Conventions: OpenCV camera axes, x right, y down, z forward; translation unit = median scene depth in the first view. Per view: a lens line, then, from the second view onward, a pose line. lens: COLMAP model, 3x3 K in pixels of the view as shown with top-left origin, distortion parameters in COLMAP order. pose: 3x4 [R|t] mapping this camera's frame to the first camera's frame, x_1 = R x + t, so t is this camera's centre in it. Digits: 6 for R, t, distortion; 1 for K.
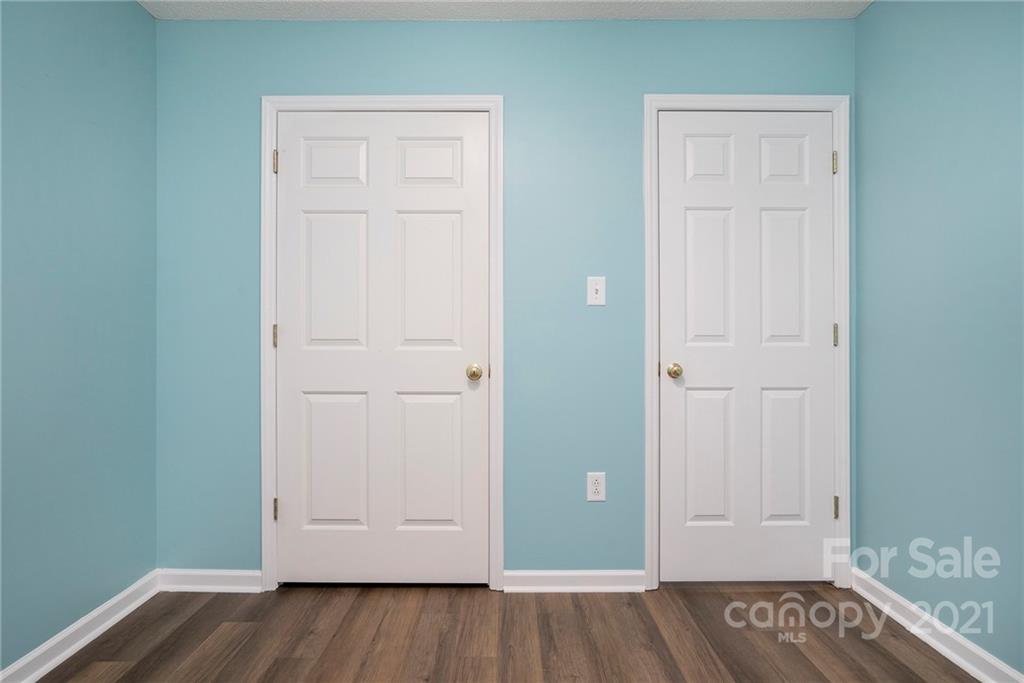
lens RADIAL K [[585.1, 0, 510.3], [0, 585.1, 345.8], [0, 0, 1]] dist [-0.033332, 0.002577]
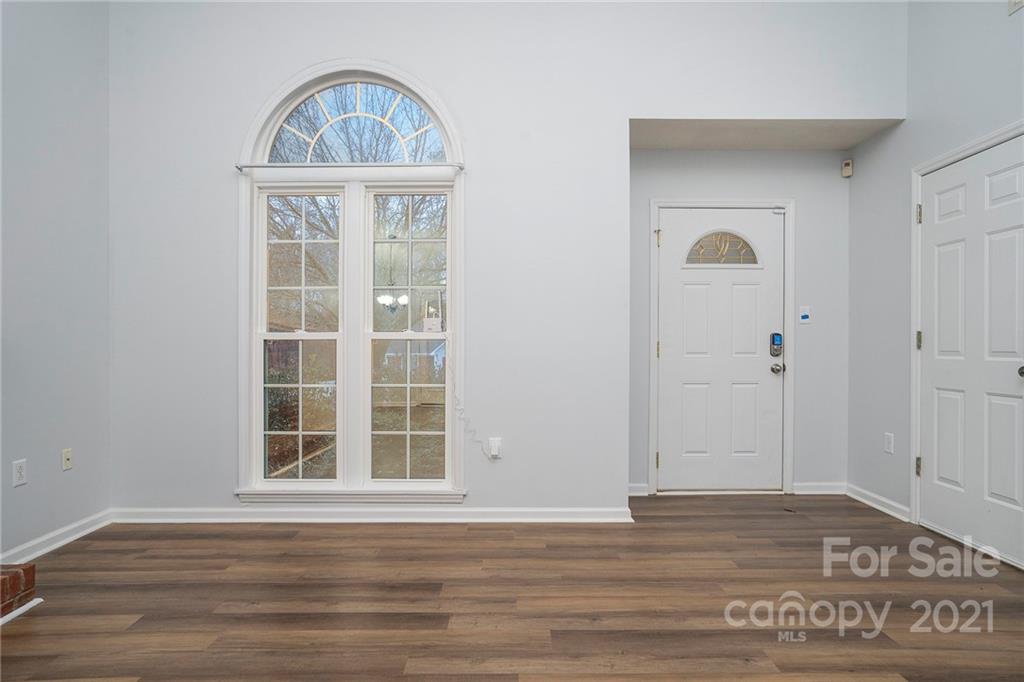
lens RADIAL K [[594.2, 0, 512.0], [0, 594.2, 341.0], [0, 0, 1]] dist [0.002289, 0.001686]
pose [[-0.007087, -0.001641, -0.999974, 0.411416], [-0.013448, 0.999908, -0.001546, 0.000808], [0.999884, 0.013436, -0.007108, 0.019195]]
